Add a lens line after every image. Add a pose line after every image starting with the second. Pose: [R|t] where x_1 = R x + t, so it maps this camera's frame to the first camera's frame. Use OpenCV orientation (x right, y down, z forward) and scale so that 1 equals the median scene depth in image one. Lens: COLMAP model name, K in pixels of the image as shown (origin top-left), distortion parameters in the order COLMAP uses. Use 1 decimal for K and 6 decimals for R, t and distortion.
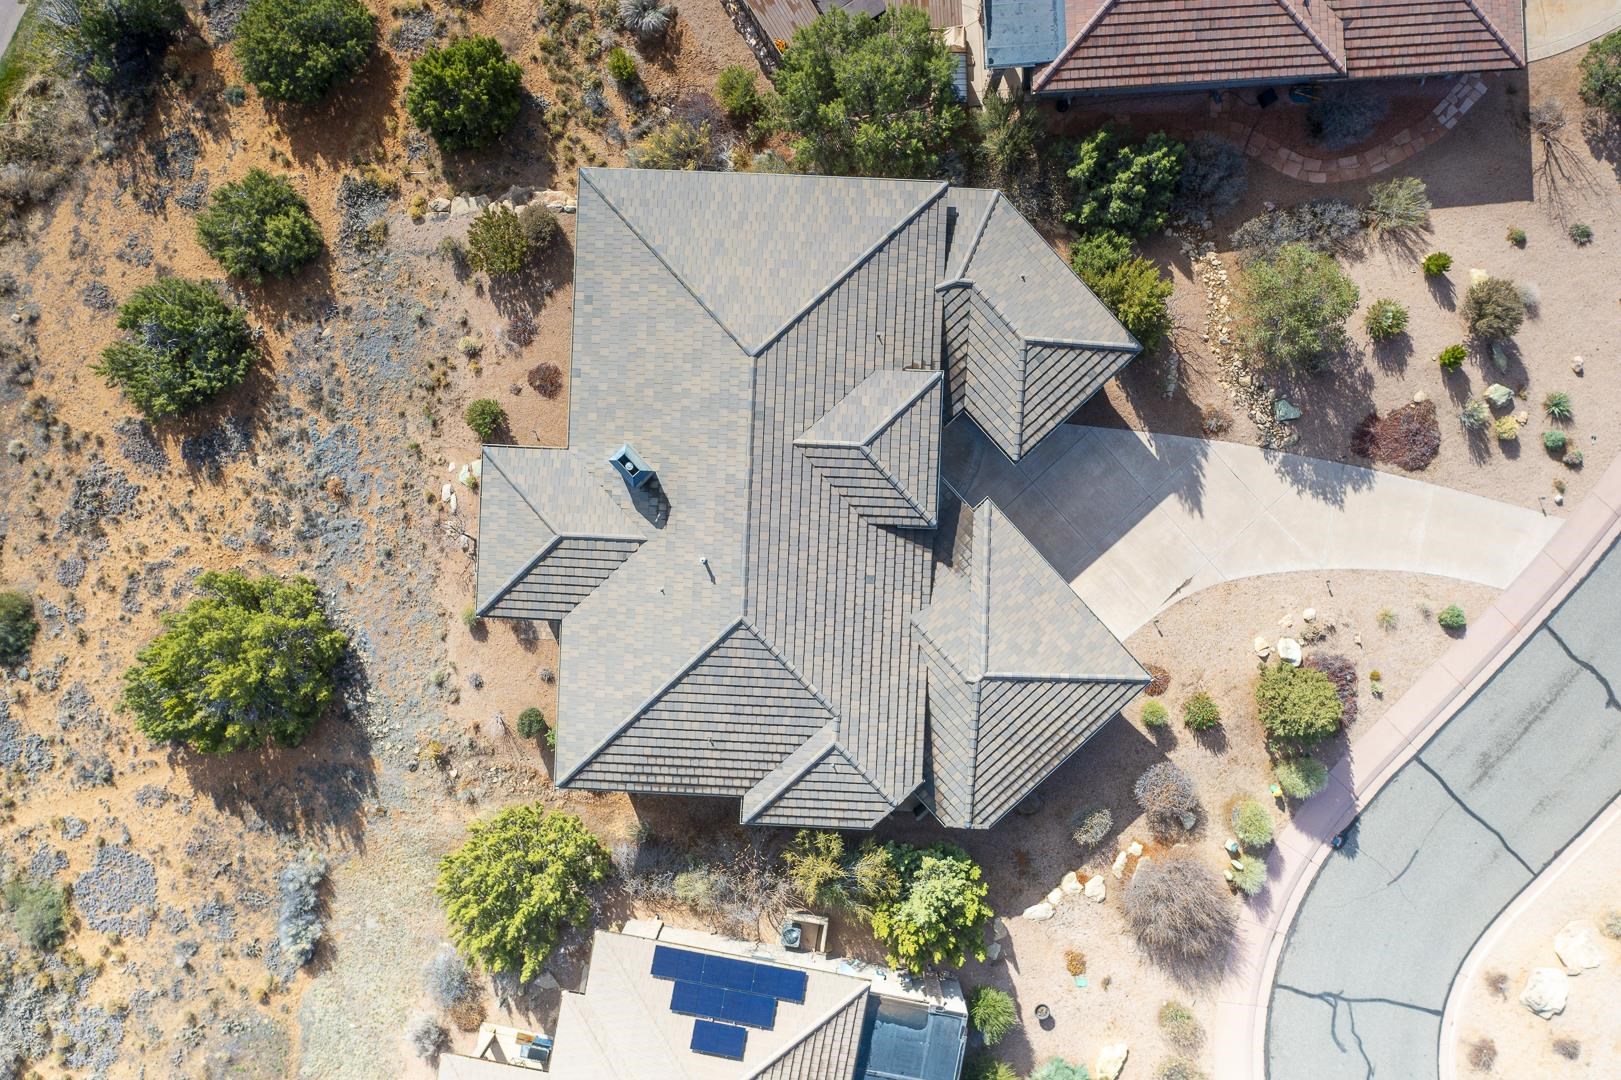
lens RADIAL K [[1288.5, 0, 812.5], [0, 1288.5, 538.3], [0, 0, 1]] dist [-0.010655, 0.006235]
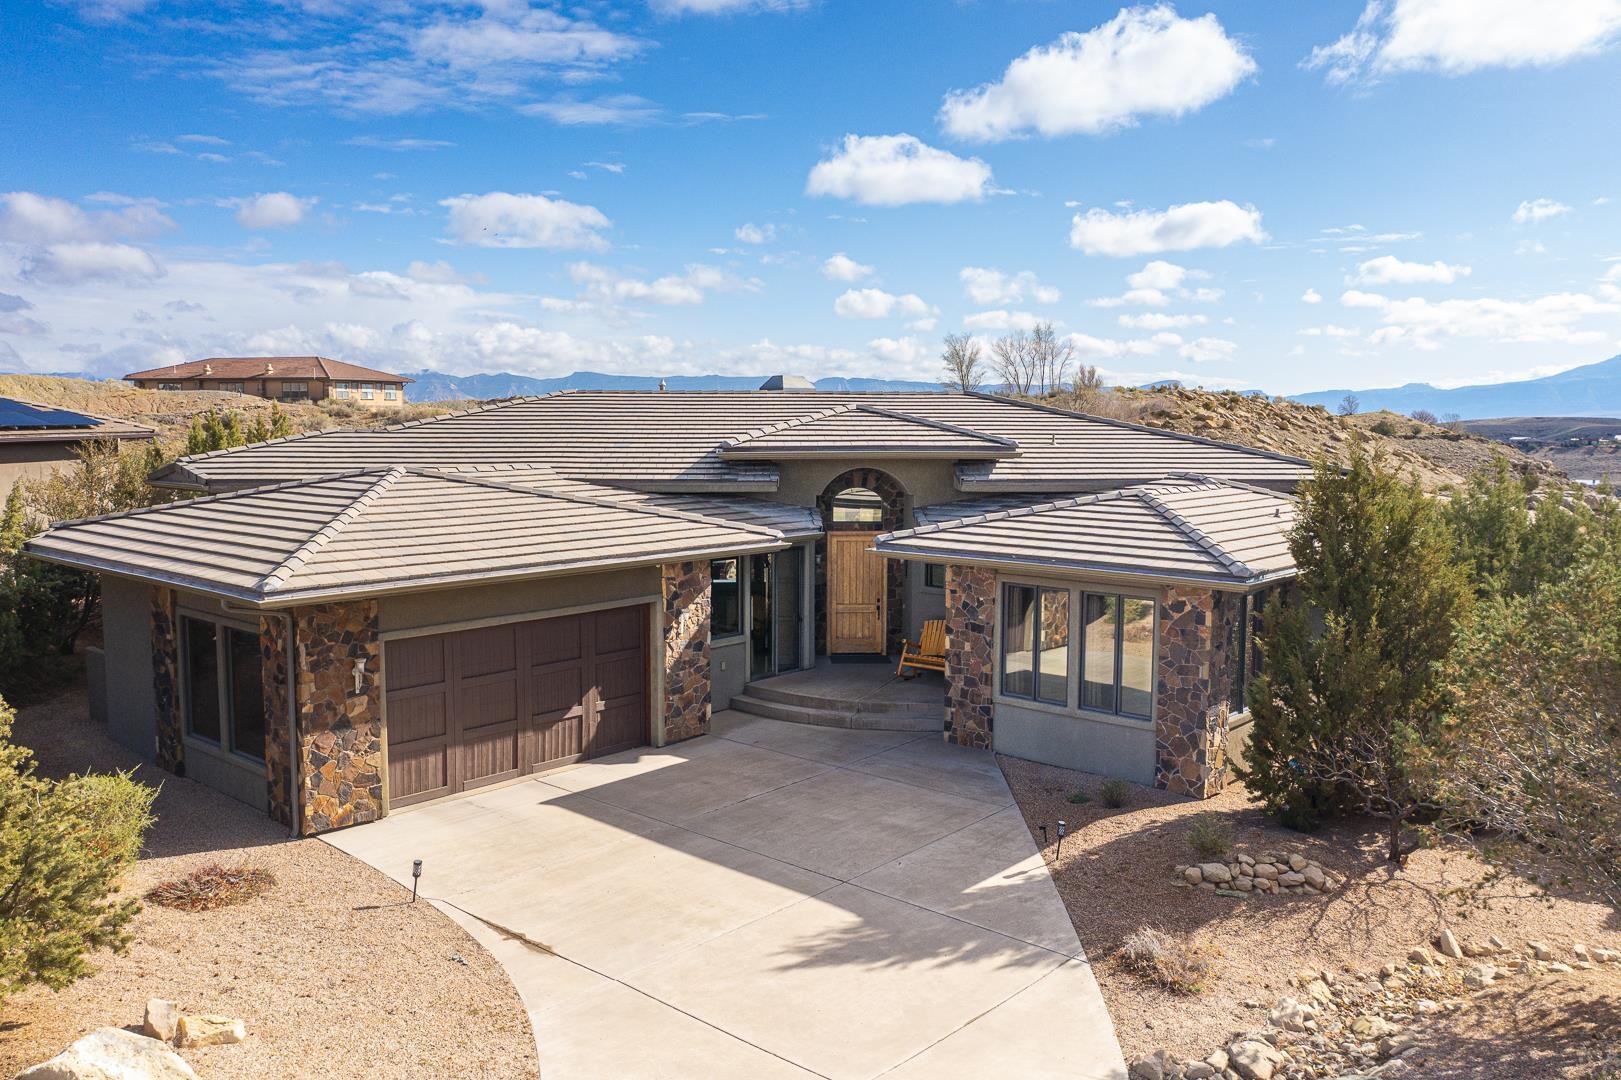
lens RADIAL K [[1282.3, 0, 813.2], [0, 1282.3, 537.8], [0, 0, 1]] dist [-0.012231, 0.006637]
pose [[0.104004, 0.109884, -0.988488, 0.552751], [-0.994283, -0.012654, -0.106020, 0.007397], [-0.024158, 0.993864, 0.107939, 0.894966]]
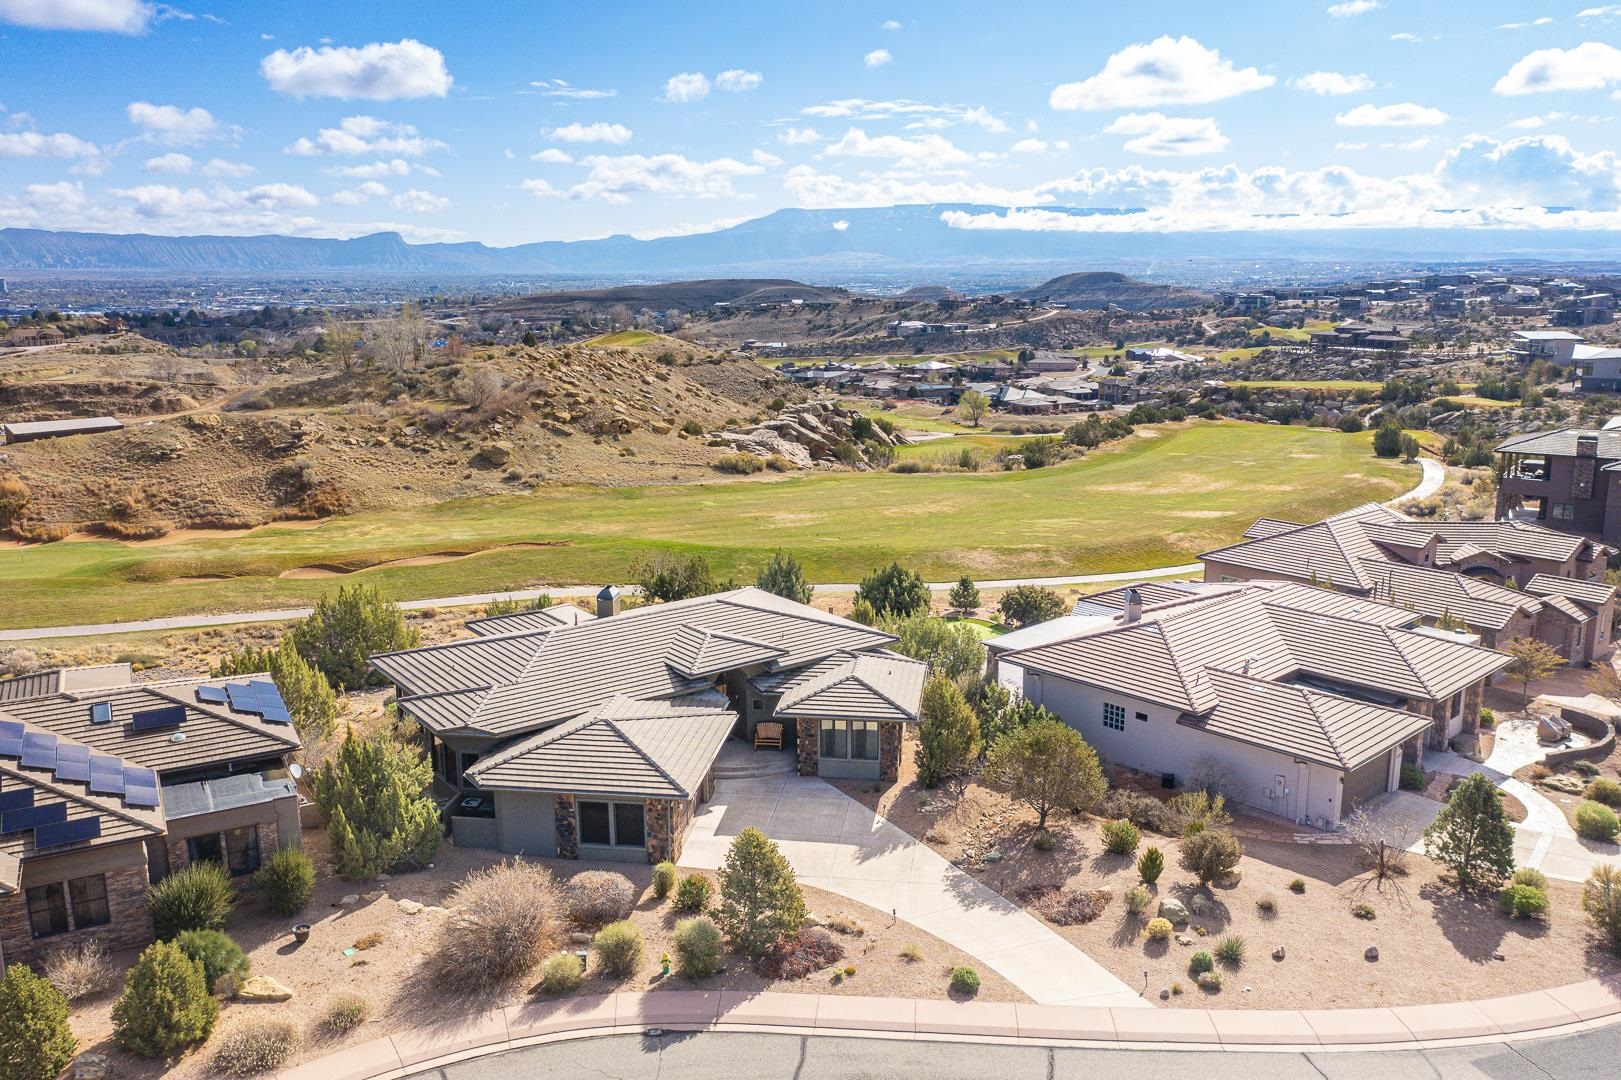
lens RADIAL K [[1283.4, 0, 814.1], [0, 1283.4, 536.2], [0, 0, 1]] dist [-0.010660, 0.009080]
pose [[0.637244, 0.172033, -0.751215, 0.988833], [-0.770445, 0.119075, -0.626287, 0.604963], [-0.018291, 0.977868, 0.208422, 0.553957]]
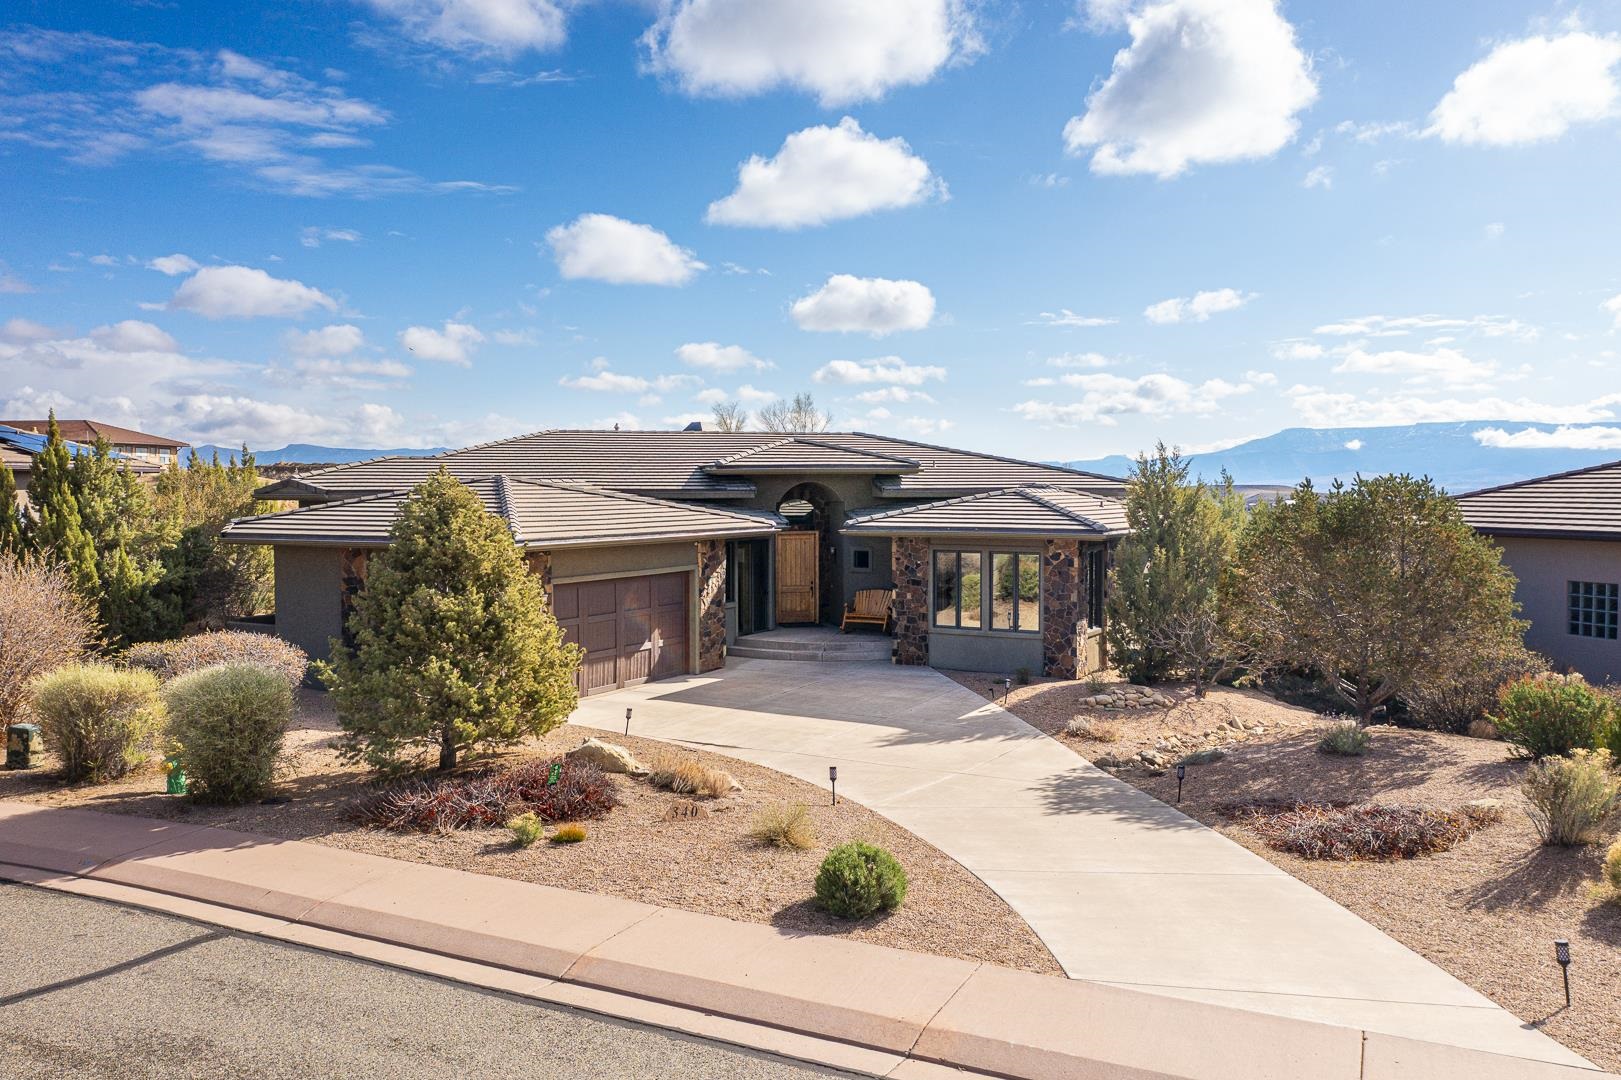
lens RADIAL K [[1282.3, 0, 813.2], [0, 1282.3, 537.8], [0, 0, 1]] dist [-0.012231, 0.006637]
pose [[0.306170, 0.051470, -0.950584, 0.711282], [-0.951755, -0.004988, -0.306817, 0.141307], [-0.020533, 0.998662, 0.047460, 0.918008]]
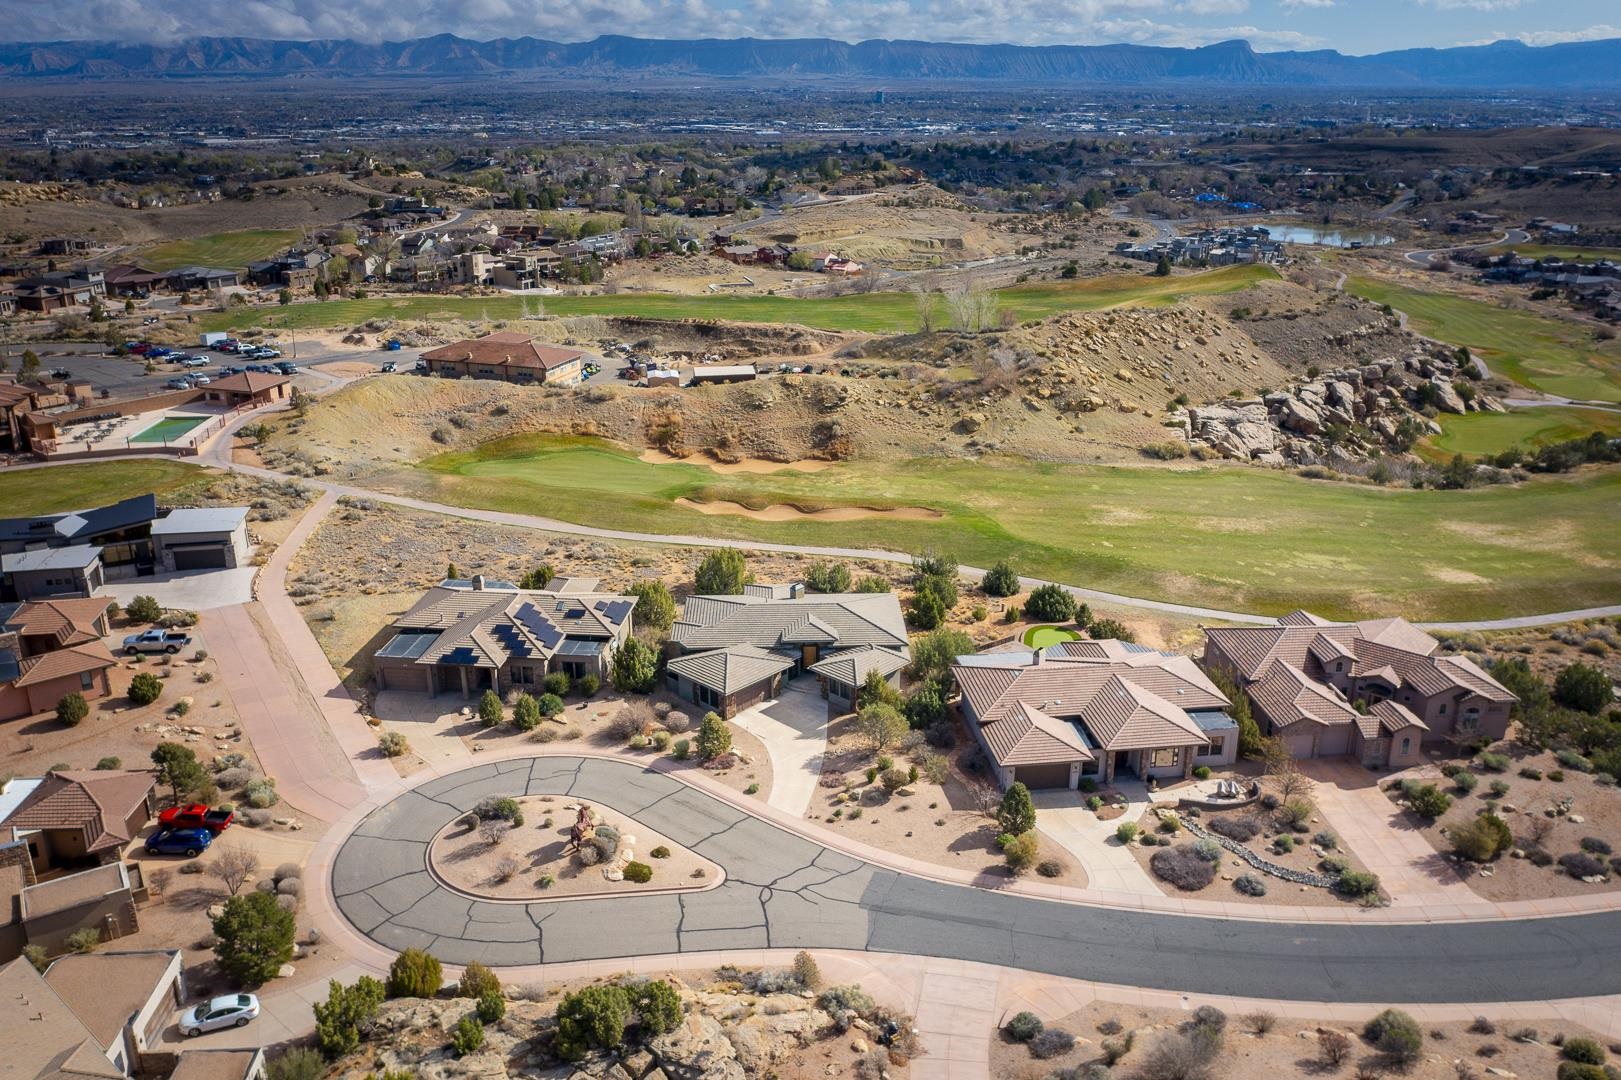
lens RADIAL K [[1313.1, 0, 810.5], [0, 1313.1, 540.0], [0, 0, 1]] dist [-0.013575, -0.001645]
pose [[0.072373, 0.353288, -0.932711, 2.391191], [-0.997241, 0.010135, -0.073542, 0.122075], [-0.016528, 0.935460, 0.353046, -0.166974]]
